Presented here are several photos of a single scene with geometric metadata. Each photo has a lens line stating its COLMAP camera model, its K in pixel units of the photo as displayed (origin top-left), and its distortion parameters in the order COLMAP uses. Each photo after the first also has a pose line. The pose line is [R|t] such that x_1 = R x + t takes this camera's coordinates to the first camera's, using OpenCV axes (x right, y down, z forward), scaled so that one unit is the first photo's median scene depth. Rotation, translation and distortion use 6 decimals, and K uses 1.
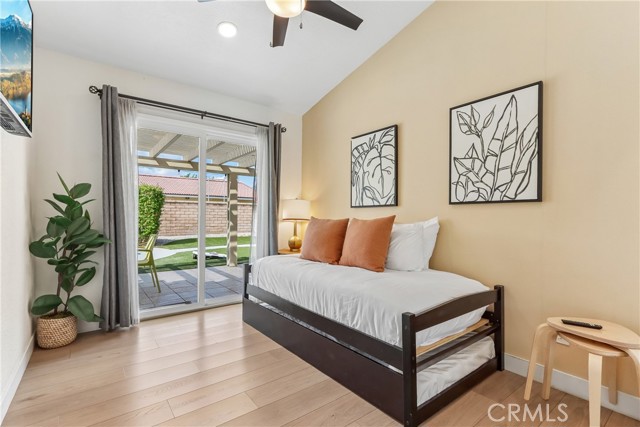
lens RADIAL K [[298.1, 0, 318.7], [0, 298.1, 217.9], [0, 0, 1]] dist [0.002082, -0.000210]
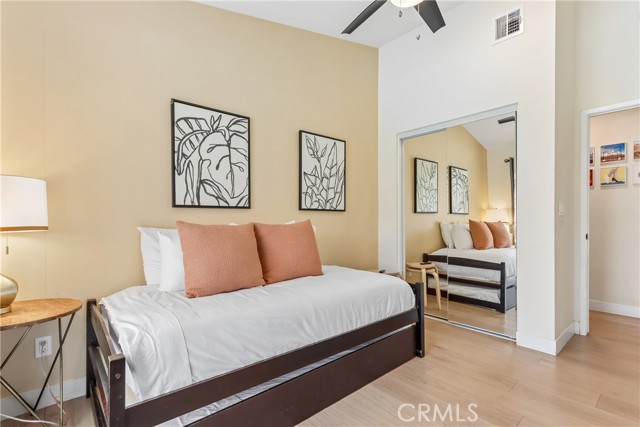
lens RADIAL K [[298.1, 0, 314.7], [0, 298.1, 223.2], [0, 0, 1]] dist [0.002082, -0.000210]
pose [[-0.043867, -0.010049, 0.998987, -0.713264], [0.006991, 0.999922, 0.010365, -0.004337], [-0.999013, 0.007439, -0.043793, 0.934053]]
